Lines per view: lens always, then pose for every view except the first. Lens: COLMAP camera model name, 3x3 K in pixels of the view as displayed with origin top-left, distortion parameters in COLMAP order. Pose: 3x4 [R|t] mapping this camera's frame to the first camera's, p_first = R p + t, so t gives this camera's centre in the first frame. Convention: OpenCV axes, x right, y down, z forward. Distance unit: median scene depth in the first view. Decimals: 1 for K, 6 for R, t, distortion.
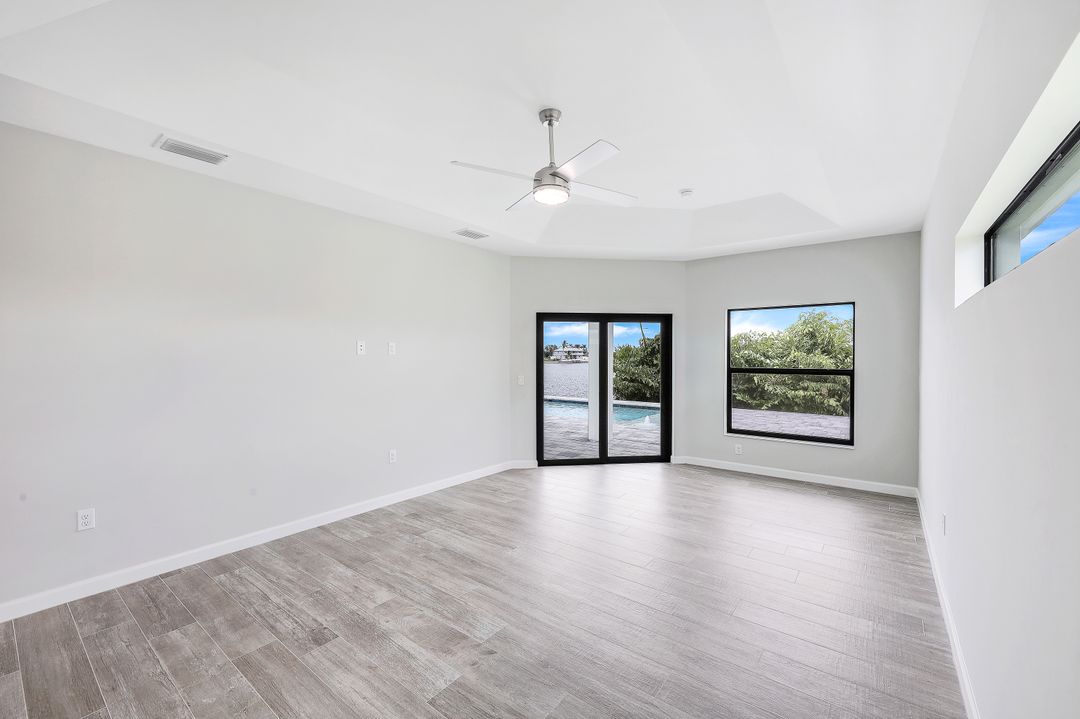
lens RADIAL K [[443.0, 0, 540.4], [0, 443.0, 357.2], [0, 0, 1]] dist [-0.000127, -0.000238]
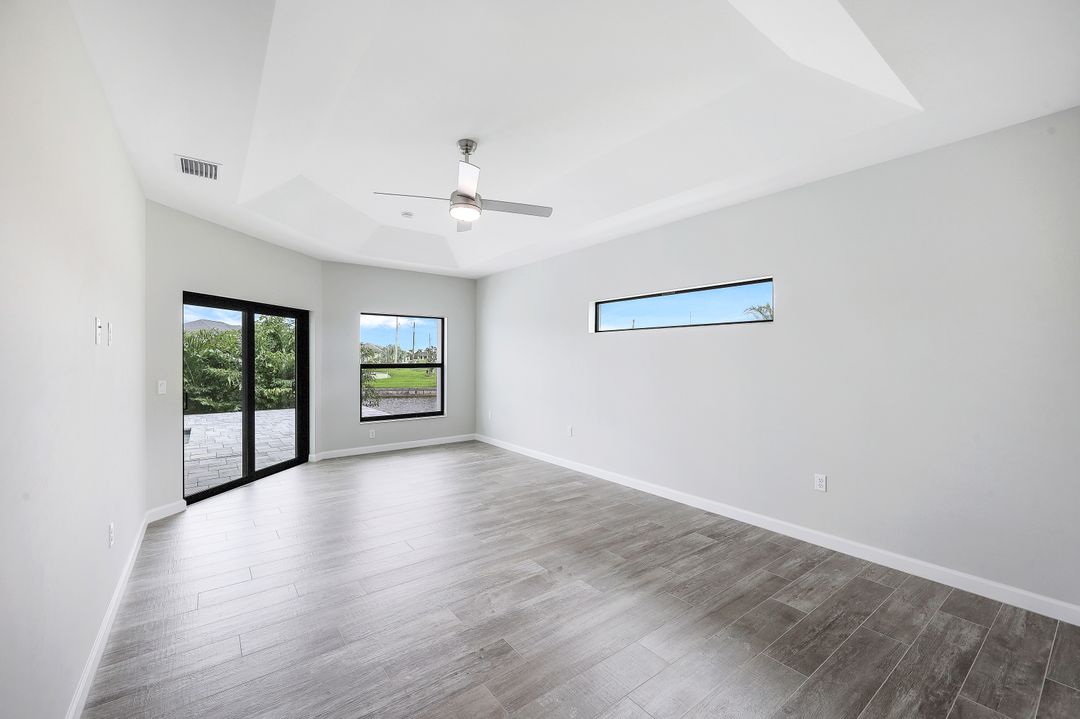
lens RADIAL K [[438.0, 0, 537.9], [0, 438.0, 357.0], [0, 0, 1]] dist [0.001554, -0.000171]
pose [[0.263219, -0.000449, 0.964736, -0.539996], [0.002568, 0.999997, -0.000236, 0.007283], [-0.964733, 0.002539, 0.263220, 0.268575]]
